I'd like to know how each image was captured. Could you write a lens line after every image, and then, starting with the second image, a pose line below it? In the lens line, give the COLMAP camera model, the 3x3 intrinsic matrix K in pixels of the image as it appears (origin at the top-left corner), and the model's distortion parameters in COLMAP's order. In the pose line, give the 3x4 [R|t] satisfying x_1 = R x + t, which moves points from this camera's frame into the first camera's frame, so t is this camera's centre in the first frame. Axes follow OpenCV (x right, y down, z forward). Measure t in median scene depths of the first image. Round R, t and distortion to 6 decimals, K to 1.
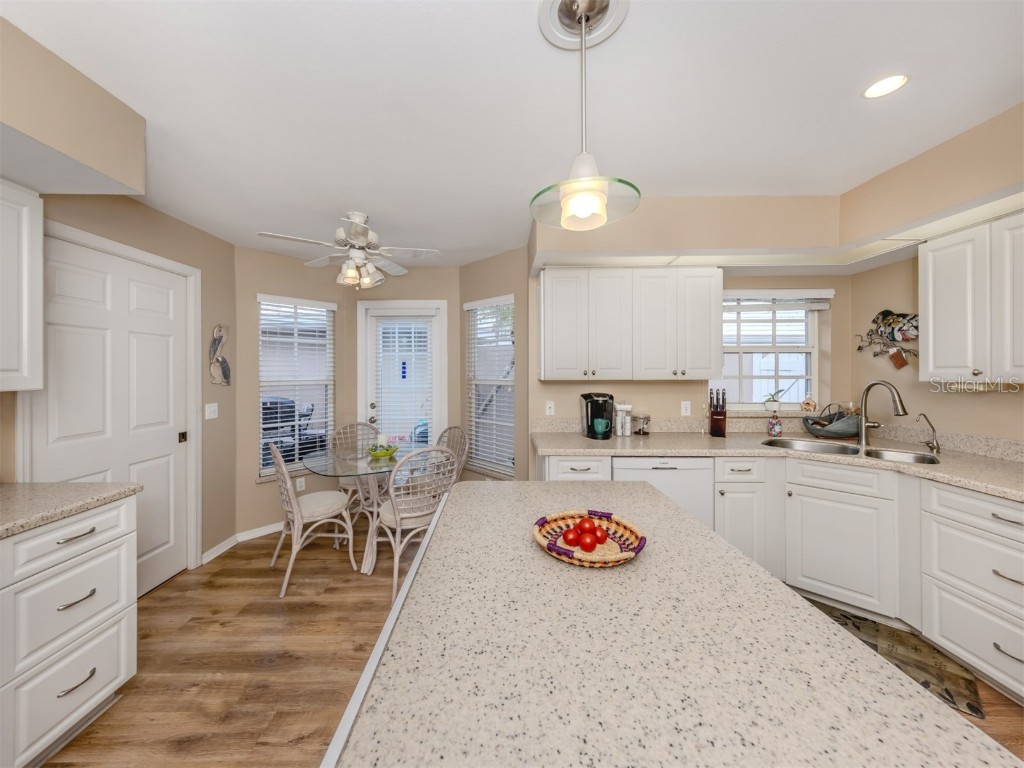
lens RADIAL K [[377.9, 0, 503.0], [0, 377.9, 372.7], [0, 0, 1]] dist [0.007758, -0.000363]
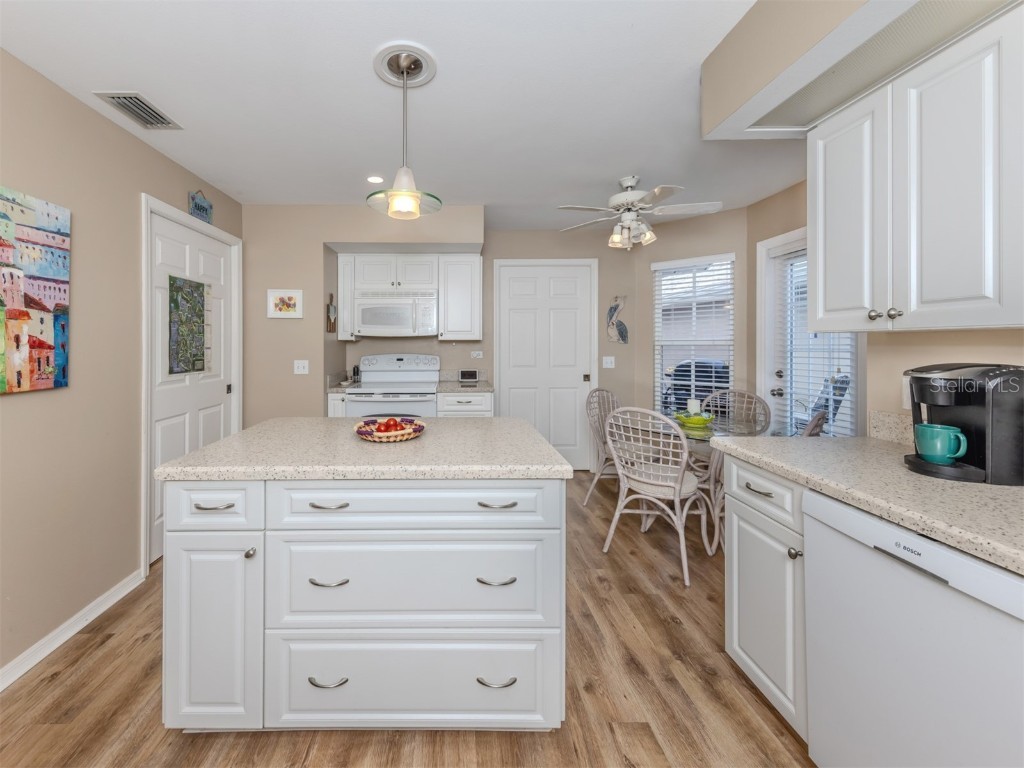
lens RADIAL K [[381.7, 0, 432.2], [0, 381.7, 349.8], [0, 0, 1]] dist [-0.000034, 0.000186]
pose [[0.005245, 0.023855, -0.999702, 0.695329], [0.001410, 0.999714, 0.023863, 0.031287], [0.999985, -0.001535, 0.005209, 0.469769]]
